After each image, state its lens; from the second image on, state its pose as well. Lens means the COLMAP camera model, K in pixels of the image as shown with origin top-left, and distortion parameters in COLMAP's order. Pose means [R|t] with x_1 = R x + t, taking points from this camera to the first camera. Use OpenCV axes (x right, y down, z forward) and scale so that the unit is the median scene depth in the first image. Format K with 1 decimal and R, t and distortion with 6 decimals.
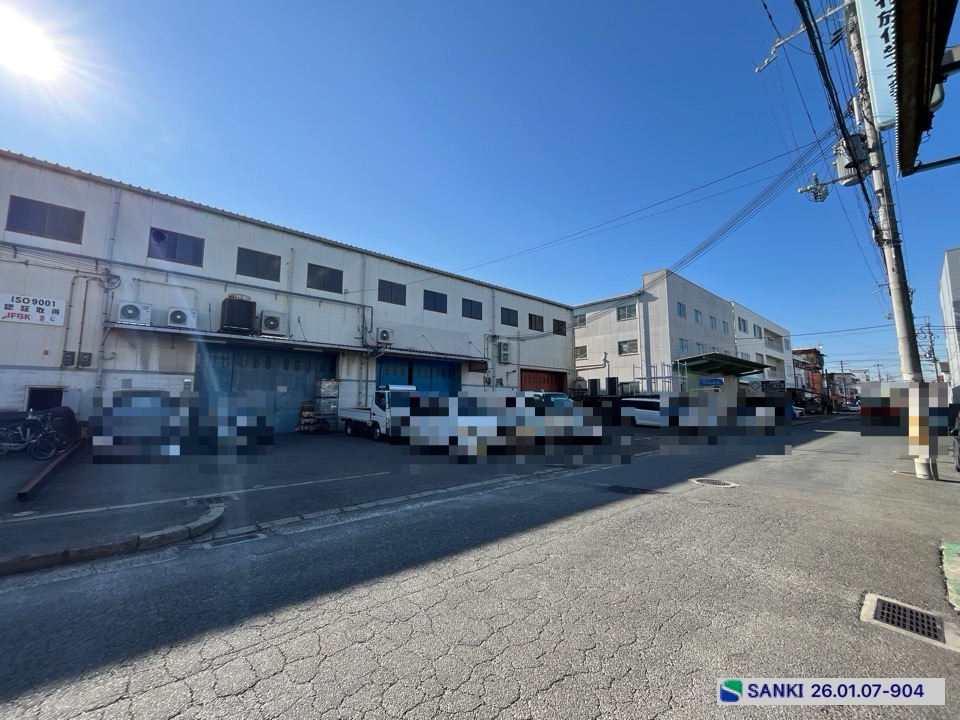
lens RADIAL K [[388.9, 0, 476.8], [0, 388.9, 359.6], [0, 0, 1]] dist [-0.003671, 0.000280]
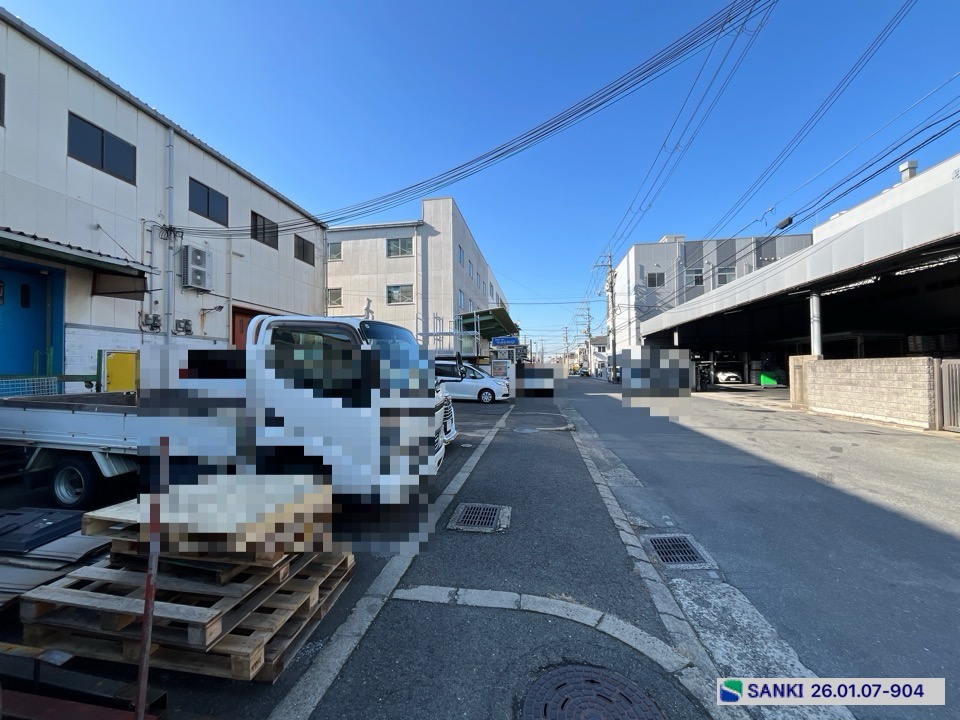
lens RADIAL K [[388.9, 0, 476.5], [0, 388.9, 360.8], [0, 0, 1]] dist [-0.003671, 0.000280]
pose [[0.774553, 0.006114, 0.632479, 0.037466], [-0.061670, 0.995919, 0.065895, 0.048172], [-0.629495, -0.090044, 0.771769, 0.400776]]
